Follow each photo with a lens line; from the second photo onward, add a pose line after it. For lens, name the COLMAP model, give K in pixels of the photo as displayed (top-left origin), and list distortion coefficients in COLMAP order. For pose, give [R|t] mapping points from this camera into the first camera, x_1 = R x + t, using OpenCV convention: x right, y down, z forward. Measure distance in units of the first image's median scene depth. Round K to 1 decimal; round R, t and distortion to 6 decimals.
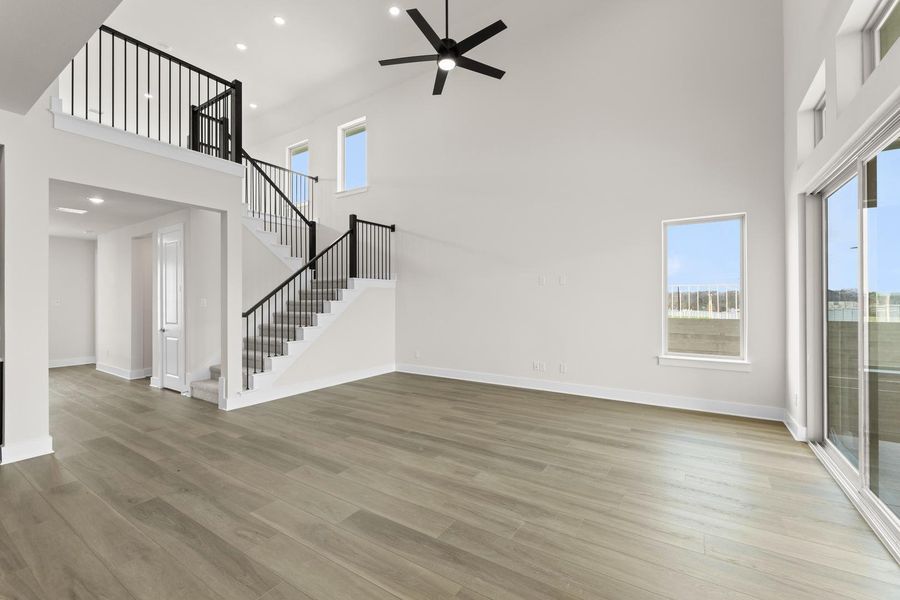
lens RADIAL K [[379.1, 0, 451.5], [0, 379.1, 303.8], [0, 0, 1]] dist [-0.000782, -0.017257]
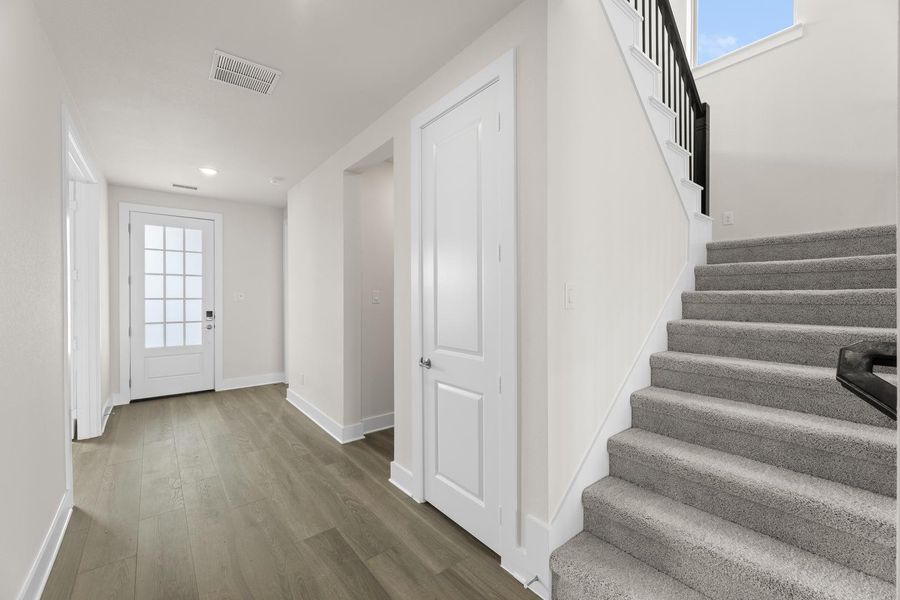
lens RADIAL K [[363.1, 0, 450.2], [0, 363.1, 295.9], [0, 0, 1]] dist [-0.000145, -0.000006]
pose [[0.945942, -0.000693, -0.324334, -0.523216], [0.000275, 0.999999, -0.001335, -0.000807], [0.324335, 0.001173, 0.945942, 0.542944]]
